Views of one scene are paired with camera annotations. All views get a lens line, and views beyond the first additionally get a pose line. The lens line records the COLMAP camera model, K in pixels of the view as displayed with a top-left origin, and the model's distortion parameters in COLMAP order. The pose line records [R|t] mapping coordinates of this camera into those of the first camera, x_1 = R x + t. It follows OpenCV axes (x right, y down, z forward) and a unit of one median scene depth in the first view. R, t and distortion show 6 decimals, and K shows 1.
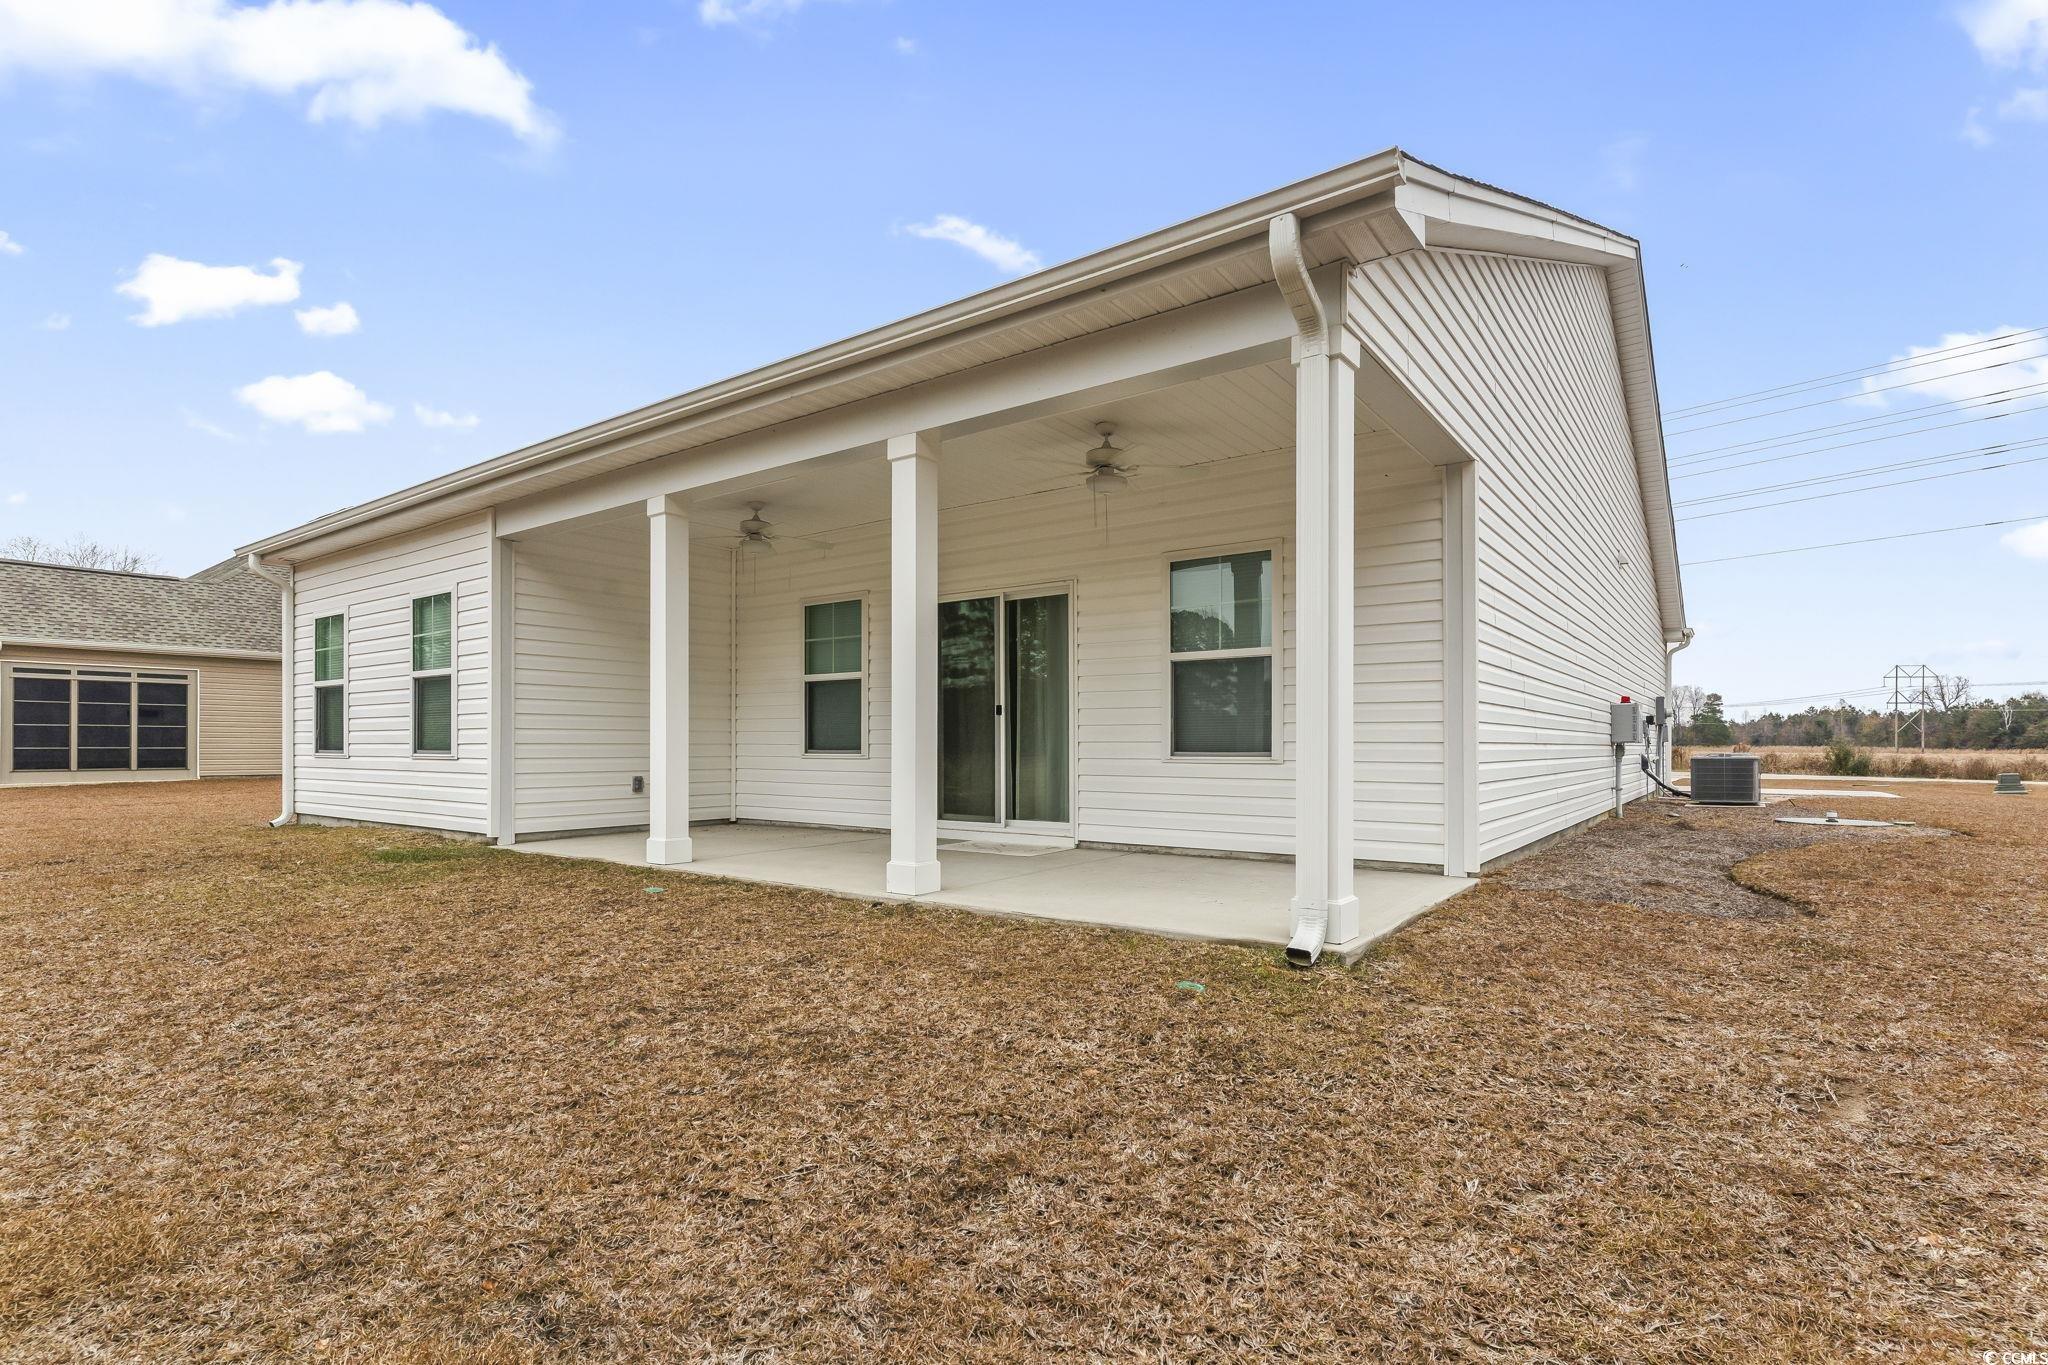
lens RADIAL K [[978.4, 0, 1019.2], [0, 978.4, 667.4], [0, 0, 1]] dist [-0.000014, -0.000225]
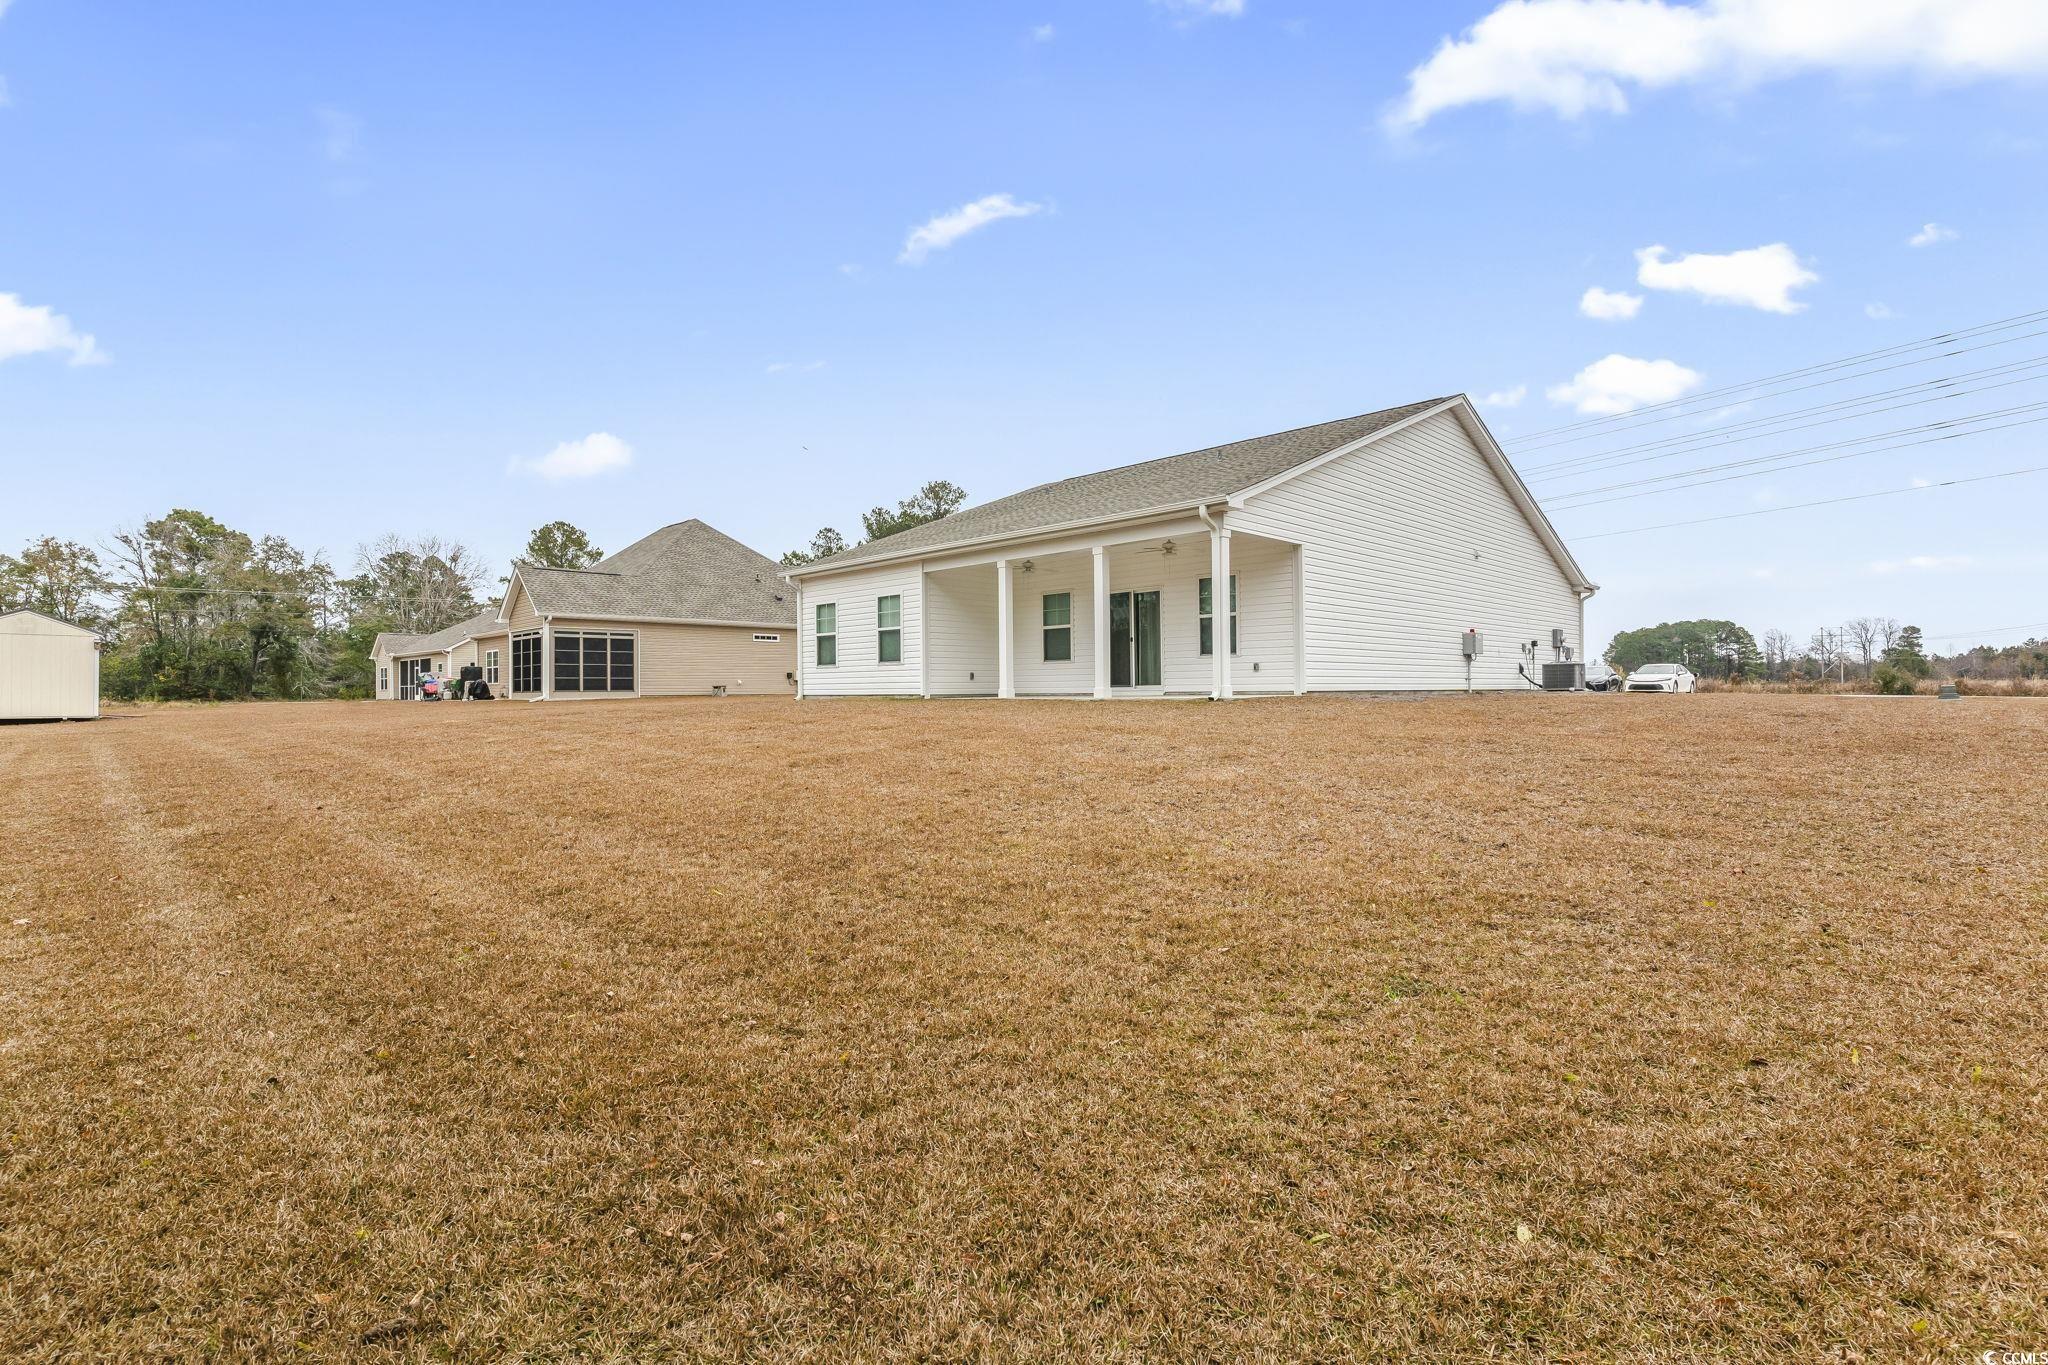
lens RADIAL K [[978.4, 0, 1019.2], [0, 978.4, 667.4], [0, 0, 1]] dist [-0.000014, -0.000225]
pose [[0.990024, -0.013749, -0.140225, 0.035284], [0.021239, 0.998418, 0.052054, -0.015768], [0.139288, -0.054513, 0.988750, -1.199204]]
